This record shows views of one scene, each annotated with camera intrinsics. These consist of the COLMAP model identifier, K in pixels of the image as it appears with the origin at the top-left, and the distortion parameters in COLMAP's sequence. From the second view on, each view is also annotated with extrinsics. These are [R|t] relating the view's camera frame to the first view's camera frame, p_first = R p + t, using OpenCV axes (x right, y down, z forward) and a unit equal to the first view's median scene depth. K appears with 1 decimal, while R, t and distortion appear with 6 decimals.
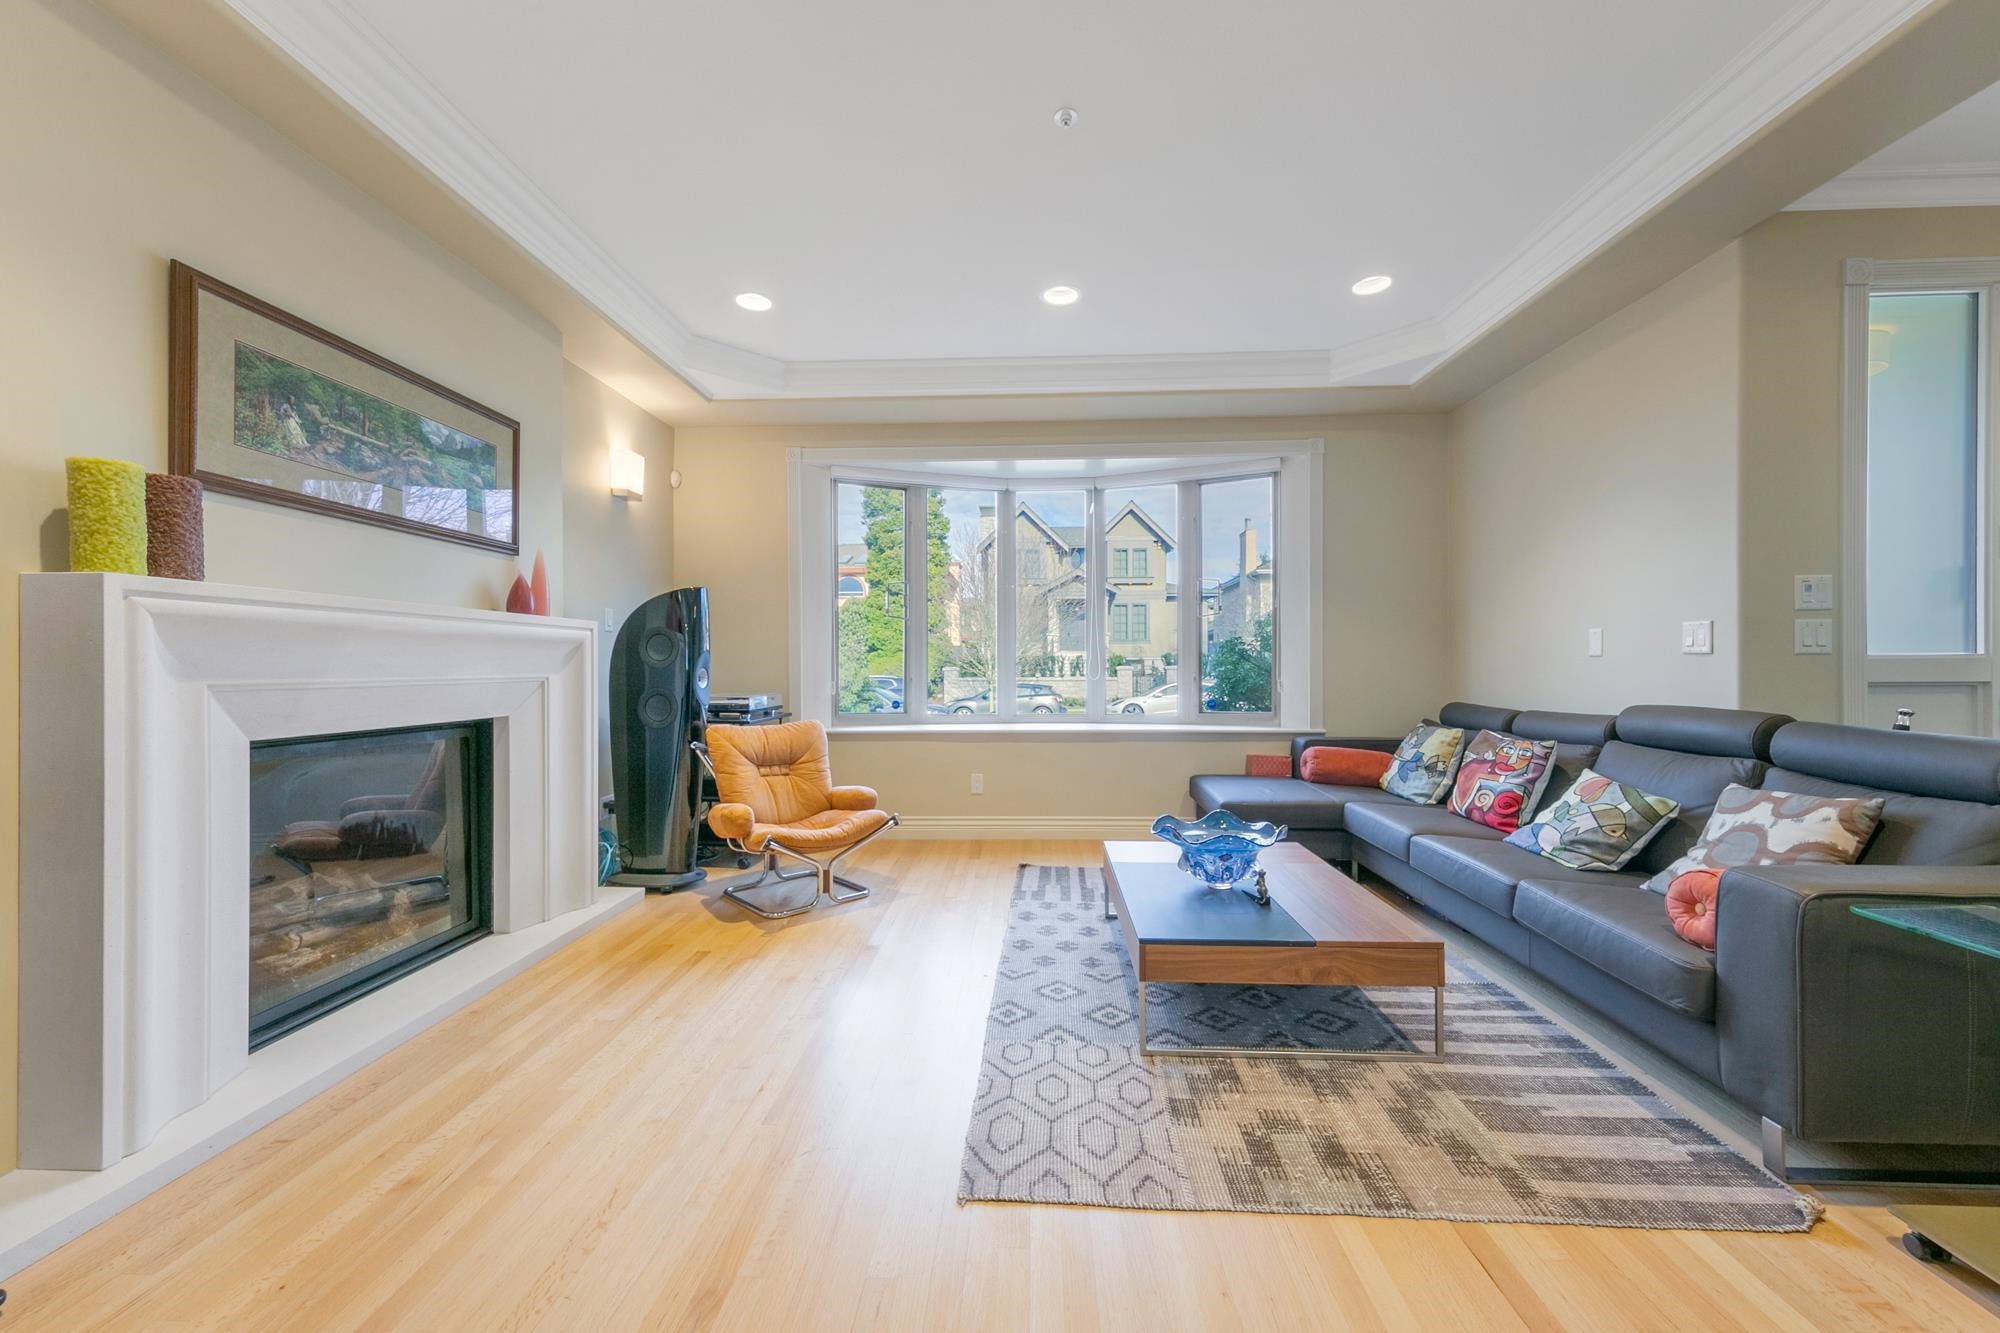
lens RADIAL K [[750.1, 0, 1004.0], [0, 750.1, 662.5], [0, 0, 1]] dist [0.005386, 0.000083]
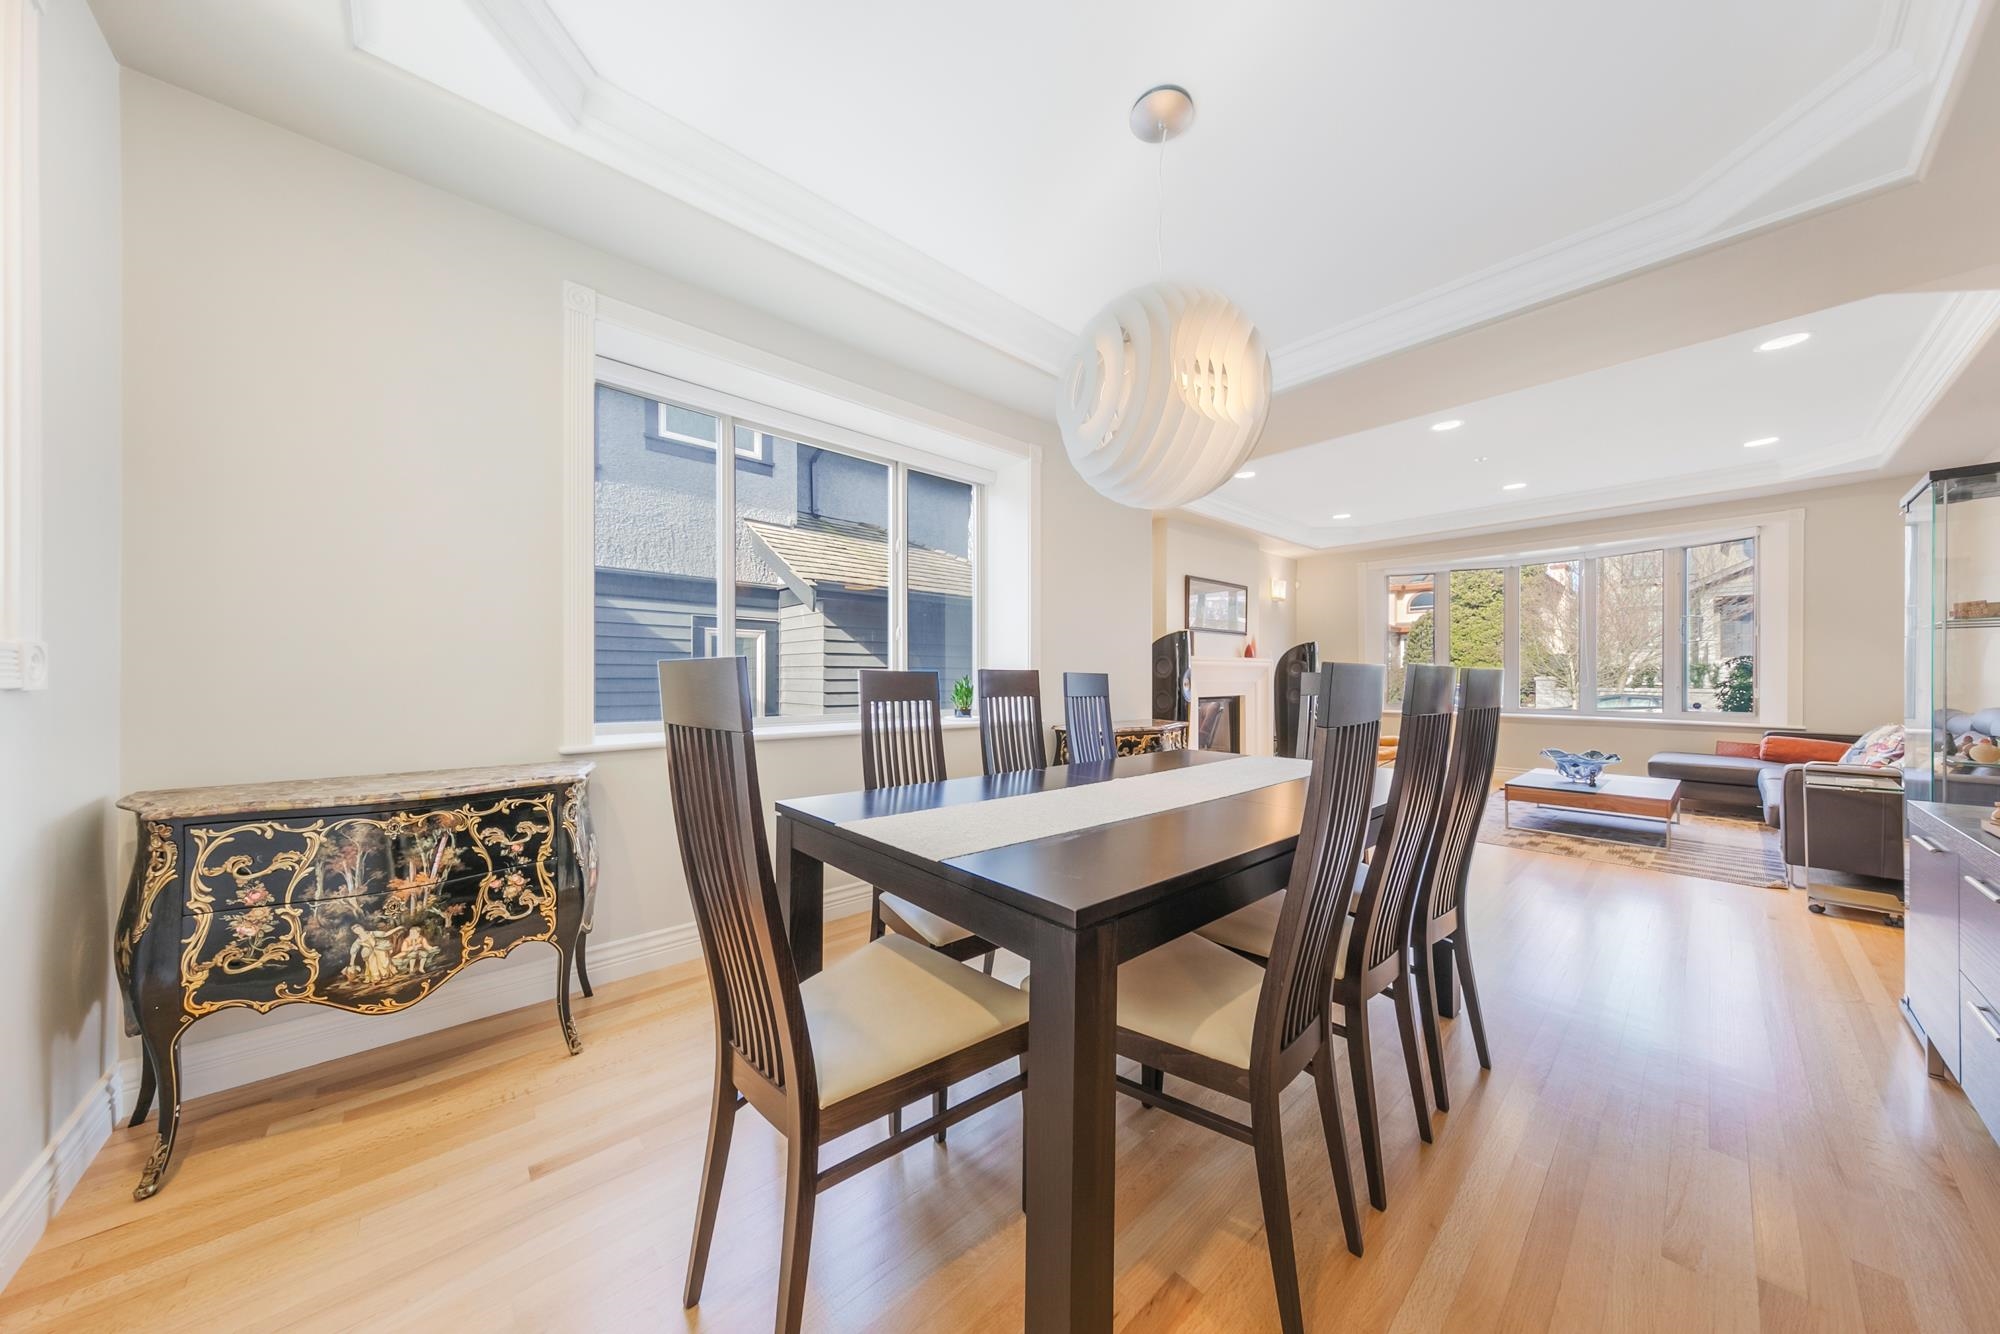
lens RADIAL K [[645.7, 0, 992.6], [0, 645.7, 672.6], [0, 0, 1]] dist [0.007801, -0.000914]
pose [[0.695668, 0.001524, -0.718362, 0.378599], [0.000516, 0.999996, 0.002620, -0.015924], [0.718363, -0.002193, 0.695664, -1.250969]]
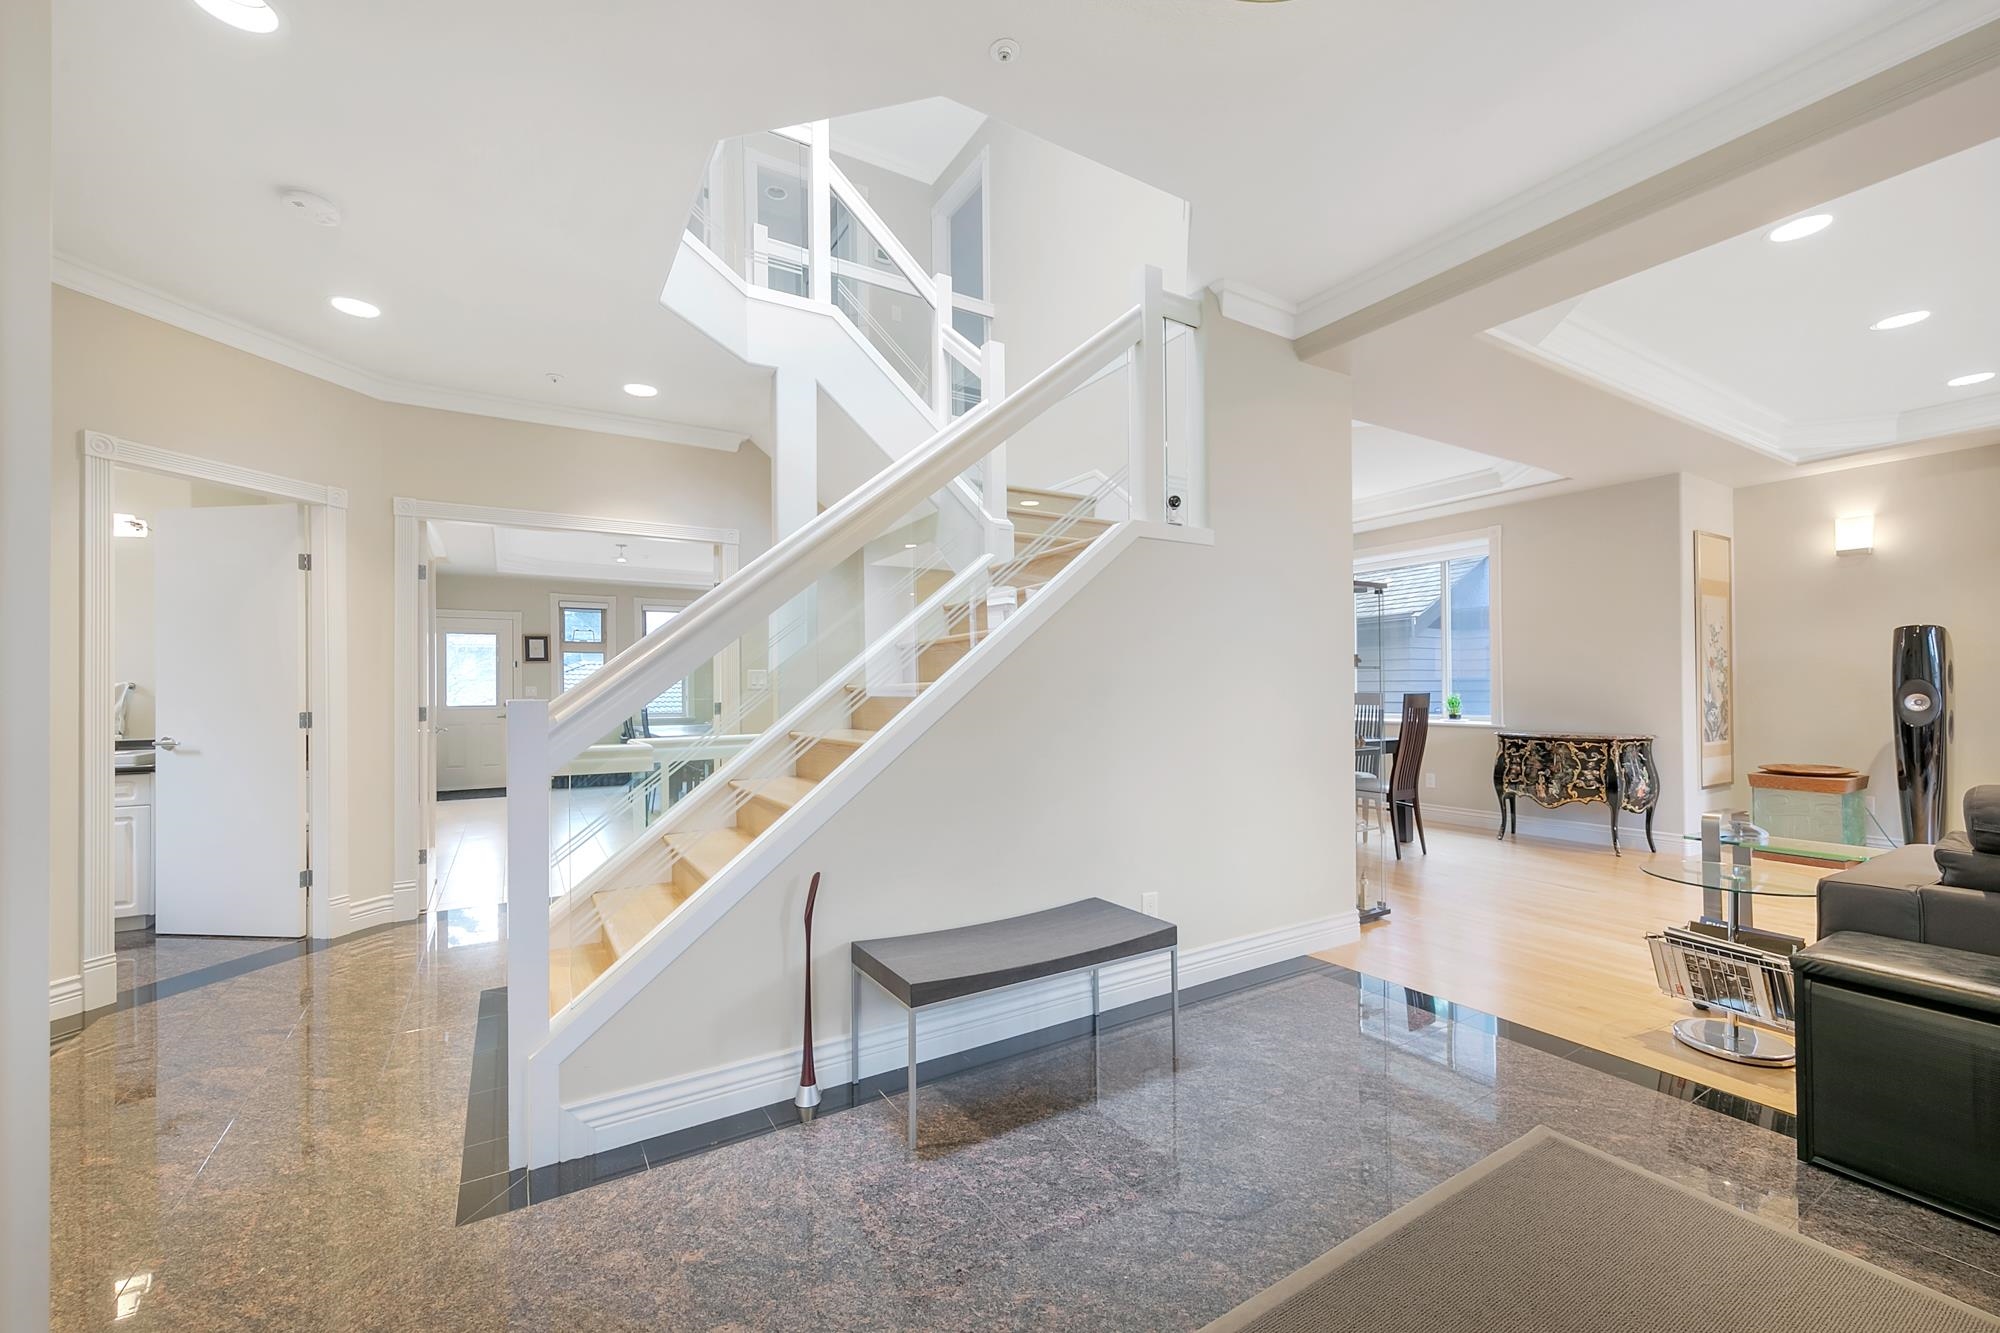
lens RADIAL K [[762.2, 0, 1007.3], [0, 762.2, 681.5], [0, 0, 1]] dist [-0.001687, 0.000064]
pose [[-0.831618, -0.000715, -0.555348, 6.139623], [0.009552, 0.999833, -0.015592, -0.055346], [0.555266, -0.018271, -0.831472, 2.202299]]
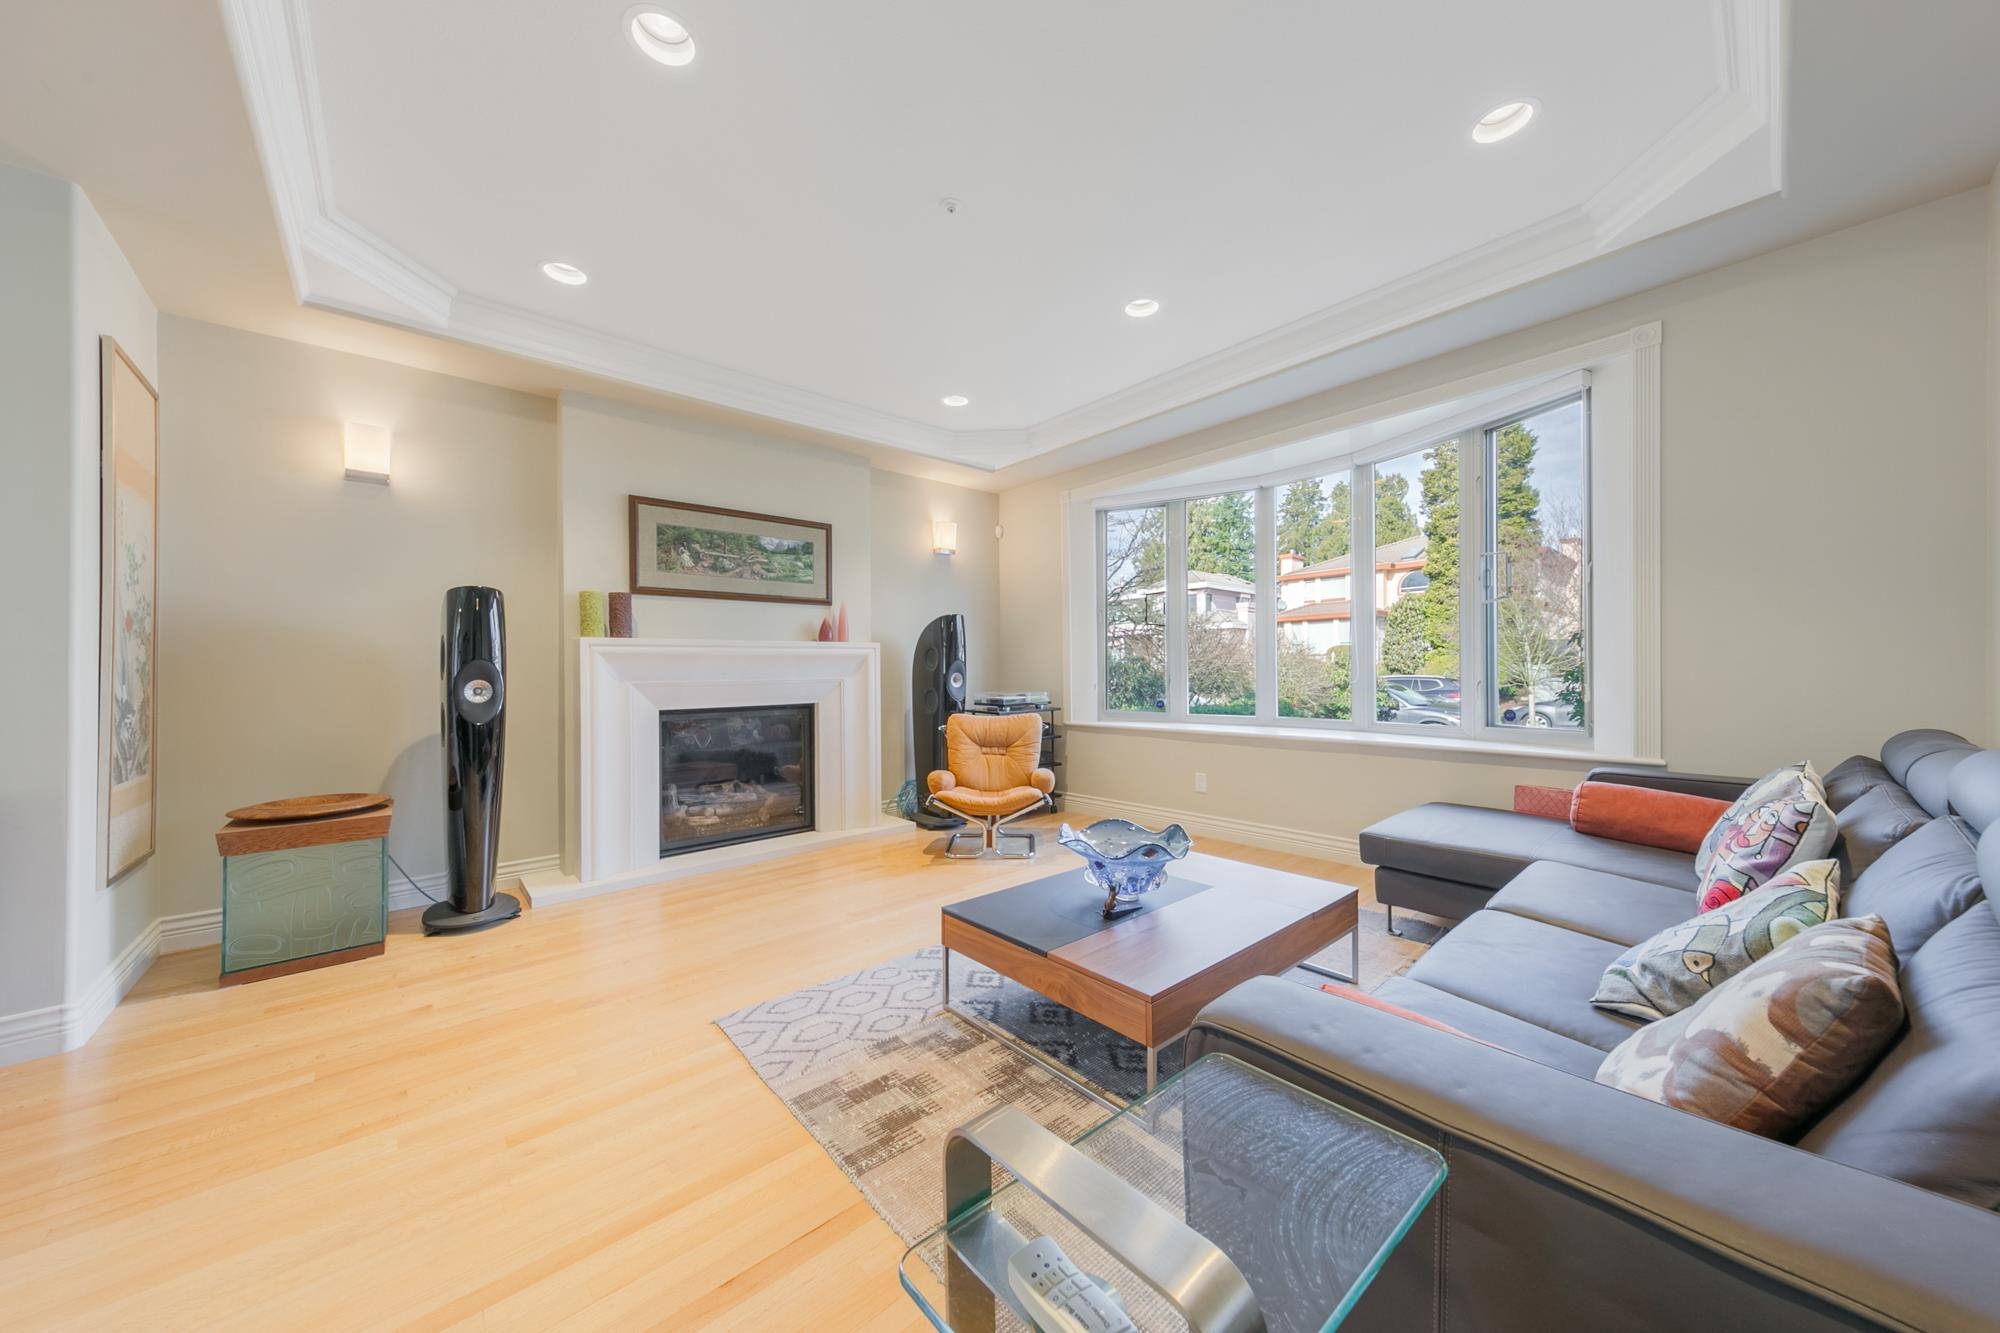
lens RADIAL K [[682.0, 0, 1003.6], [0, 682.0, 672.6], [0, 0, 1]] dist [0.007631, -0.000202]
pose [[0.693092, -0.004221, -0.720837, 0.682540], [0.014735, 0.999857, 0.008313, -0.002481], [0.720699, -0.016383, 0.693055, 0.231476]]
